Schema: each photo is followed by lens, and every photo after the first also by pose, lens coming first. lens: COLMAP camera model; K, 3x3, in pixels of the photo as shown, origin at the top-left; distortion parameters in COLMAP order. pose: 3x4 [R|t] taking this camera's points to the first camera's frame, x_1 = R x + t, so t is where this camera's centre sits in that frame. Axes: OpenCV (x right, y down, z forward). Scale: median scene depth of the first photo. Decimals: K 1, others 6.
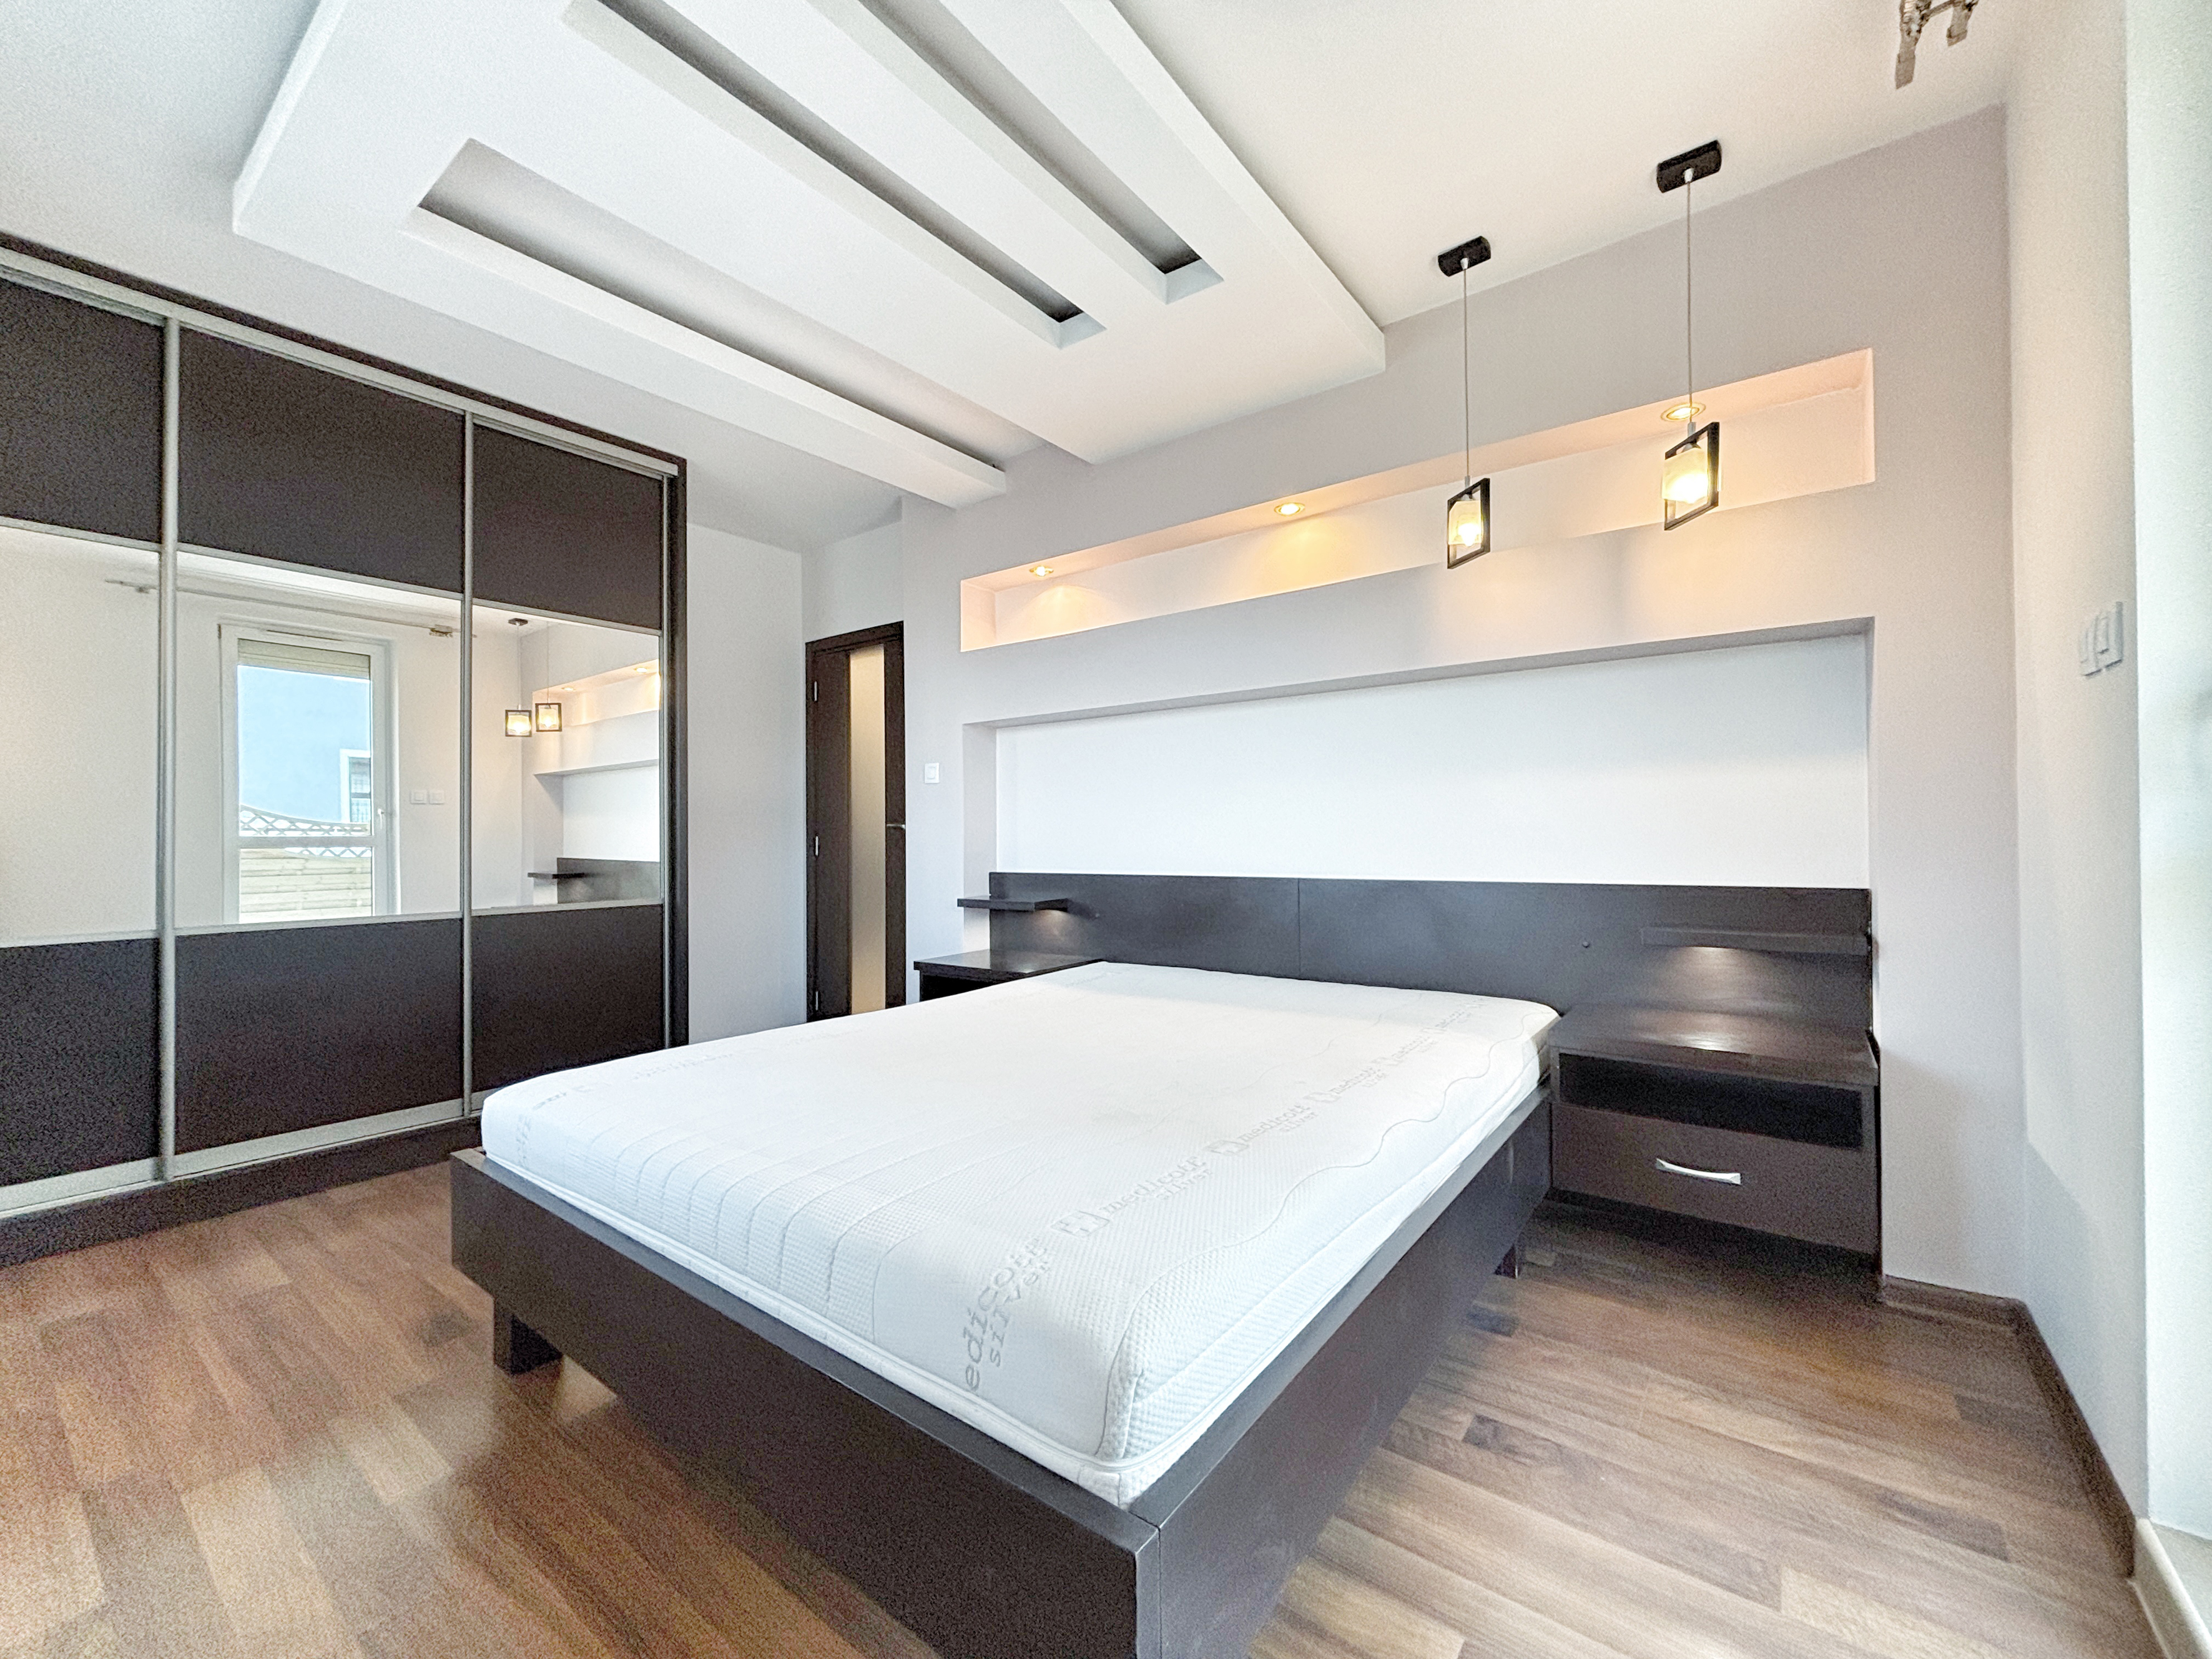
lens RADIAL K [[875.1, 0, 1179.2], [0, 875.1, 823.6], [0, 0, 1]] dist [0.001090, 0.000128]
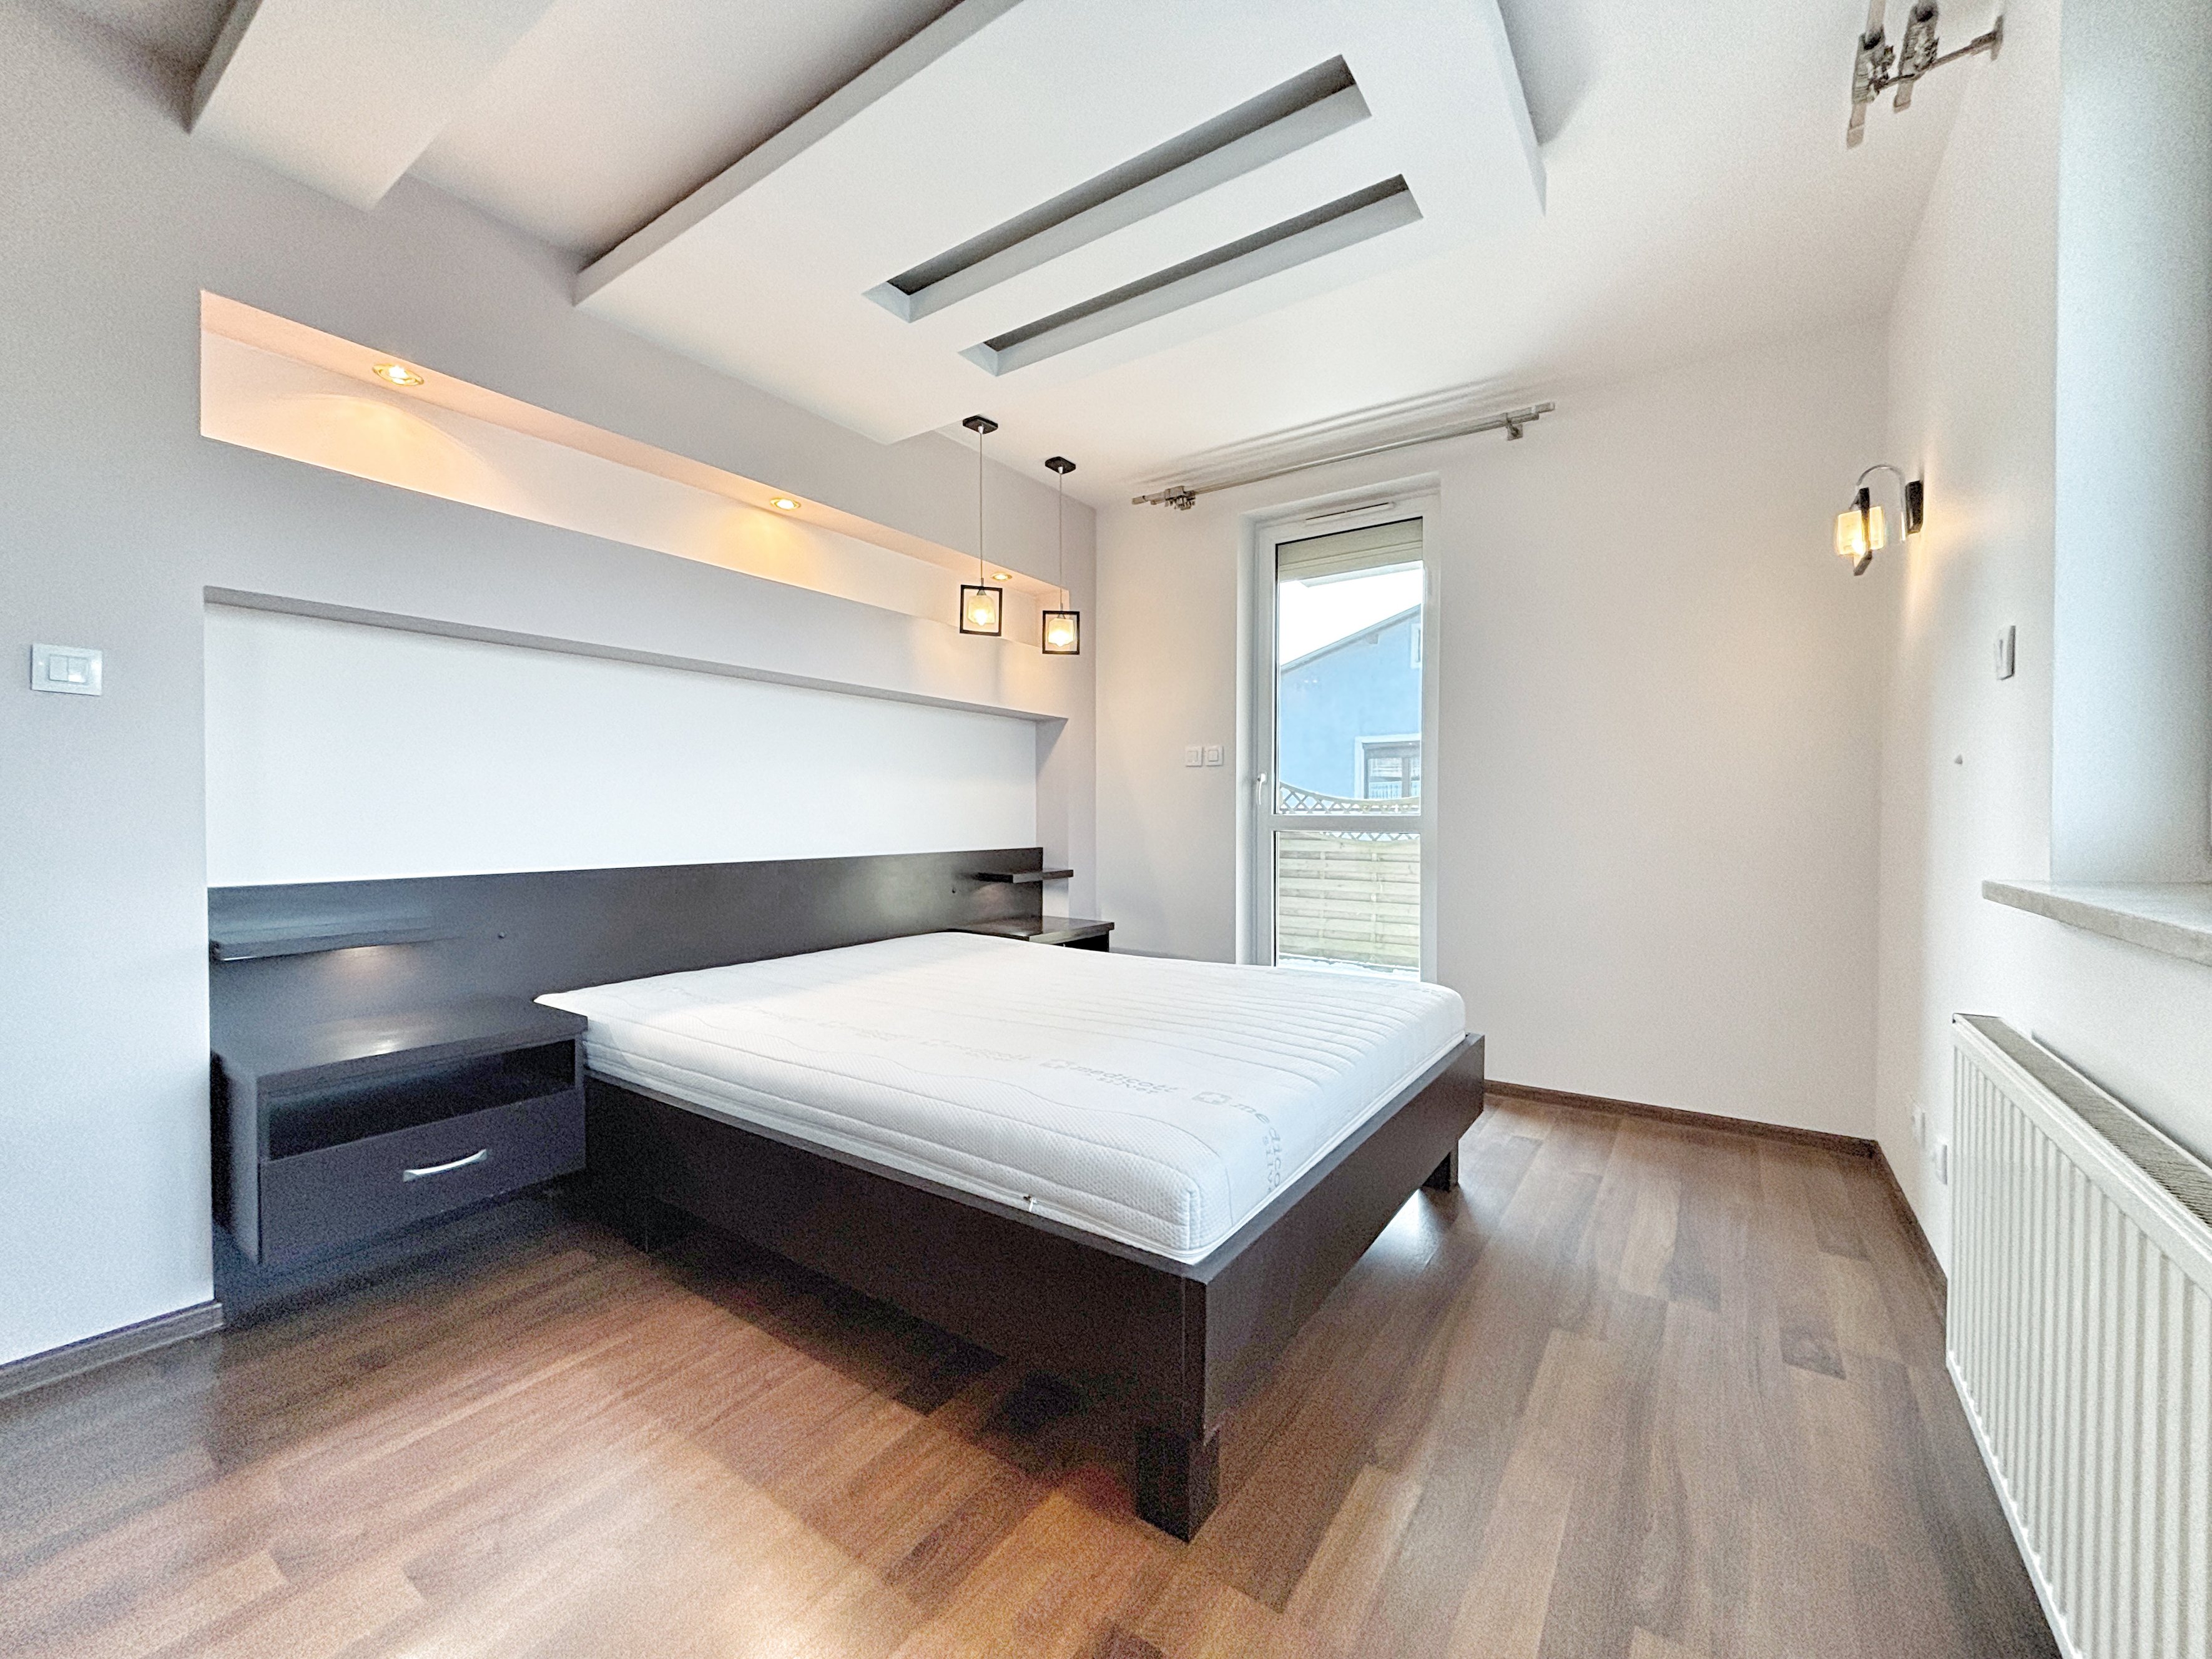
lens RADIAL K [[909.4, 0, 1114.4], [0, 909.4, 833.9], [0, 0, 1]] dist [0.000253, 0.000309]
pose [[-0.000365, -0.015473, 0.999880, -1.293063], [-0.011781, 0.999811, 0.015467, 0.012937], [-0.999931, -0.011774, -0.000547, 0.820206]]
